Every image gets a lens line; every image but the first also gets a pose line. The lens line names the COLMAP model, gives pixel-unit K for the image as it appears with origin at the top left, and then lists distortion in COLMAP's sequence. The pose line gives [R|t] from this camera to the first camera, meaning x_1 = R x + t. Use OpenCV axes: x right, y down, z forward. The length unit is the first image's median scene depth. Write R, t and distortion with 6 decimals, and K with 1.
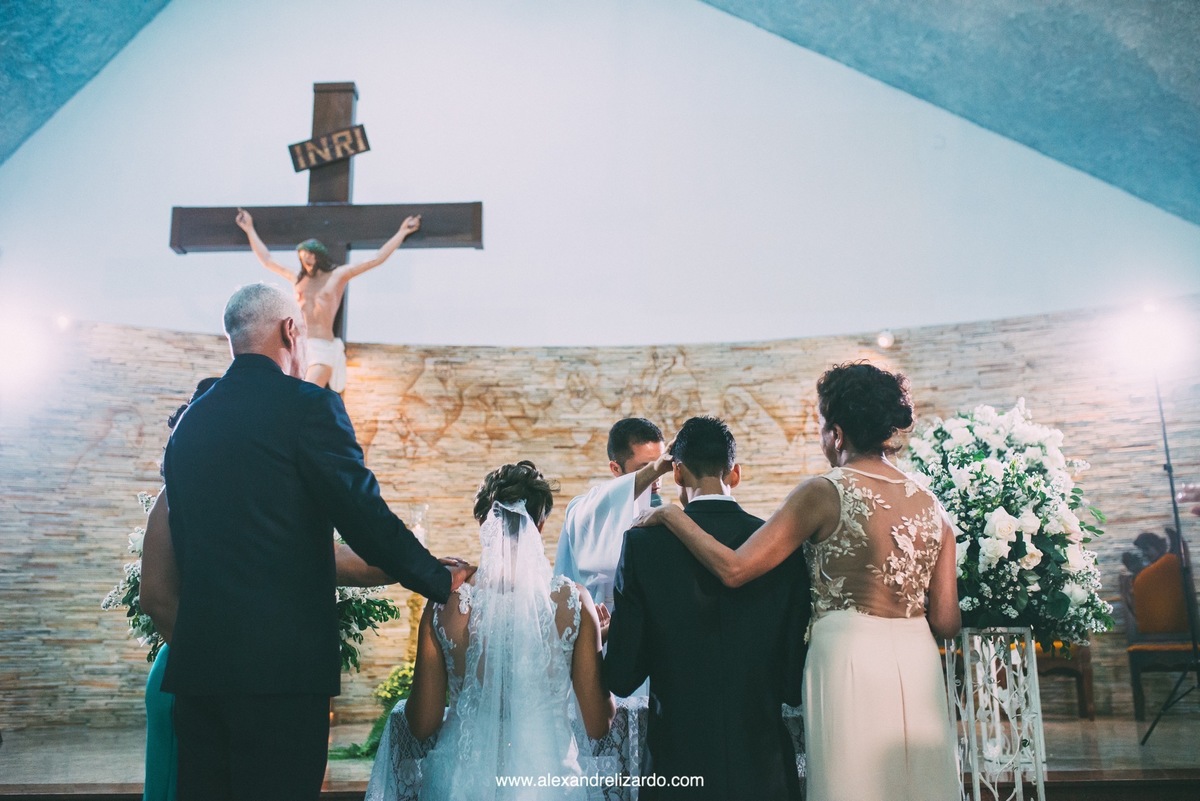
lens RADIAL K [[1081.5, 0, 570.3], [0, 1081.5, 404.8], [0, 0, 1]] dist [-0.032621, 0.000000]
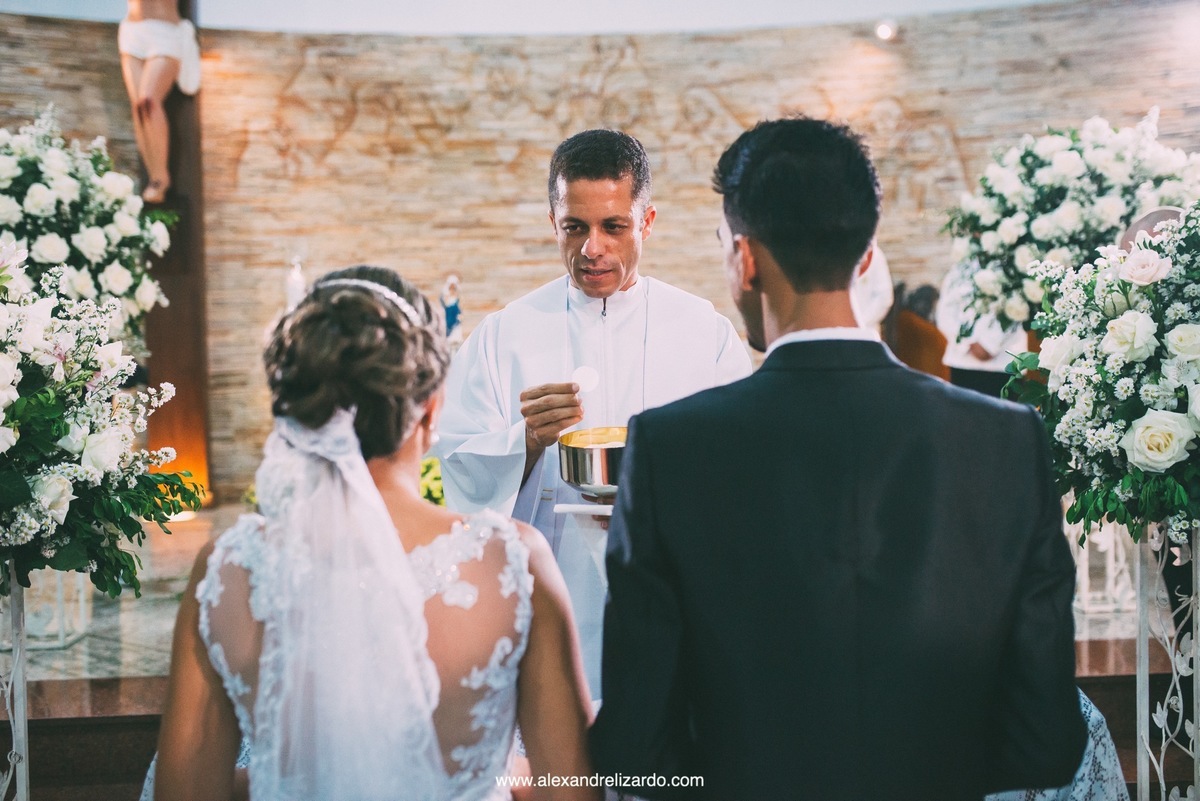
lens RADIAL K [[1081.5, 0, 578.5], [0, 1081.5, 367.9], [0, 0, 1]] dist [-0.032621, 0.000000]
pose [[0.996886, -0.014457, 0.077525, -0.001276], [-0.004109, 0.972196, 0.234134, -0.001689], [-0.078754, -0.233723, 0.969108, 0.179977]]
